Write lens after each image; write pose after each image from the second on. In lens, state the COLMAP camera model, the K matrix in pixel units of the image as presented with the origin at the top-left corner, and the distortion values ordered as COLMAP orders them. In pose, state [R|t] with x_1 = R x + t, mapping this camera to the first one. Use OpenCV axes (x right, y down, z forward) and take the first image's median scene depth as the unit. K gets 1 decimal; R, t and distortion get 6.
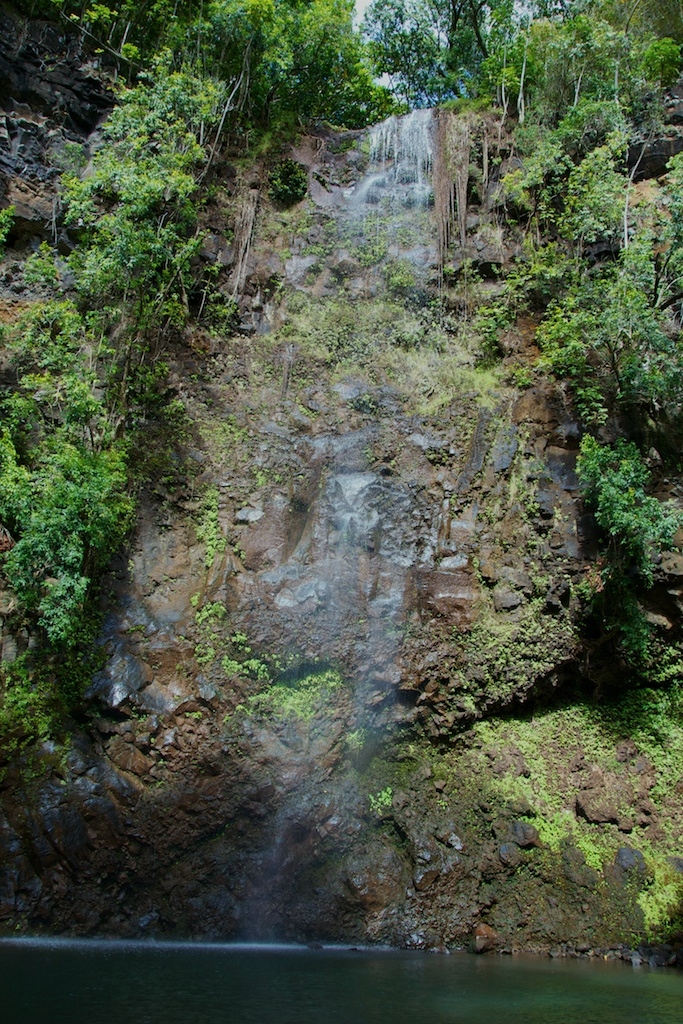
lens RADIAL K [[821.2, 0, 342.6], [0, 821.2, 511.5], [0, 0, 1]] dist [-0.131456, 0.054609]
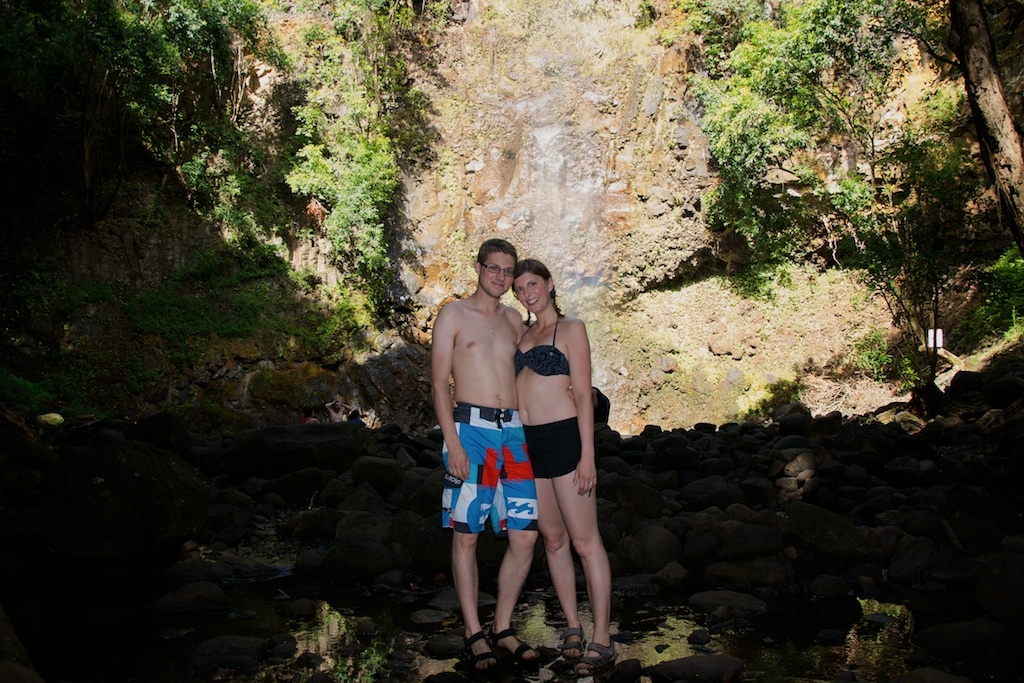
lens RADIAL K [[821.2, 0, 512.0], [0, 821.2, 344.8], [0, 0, 1]] dist [-0.131456, 0.054609]
pose [[0.985874, -0.070593, -0.151882, 0.150840], [0.115153, 0.944192, 0.308612, -0.139199], [0.121620, -0.321742, 0.938984, -0.455578]]
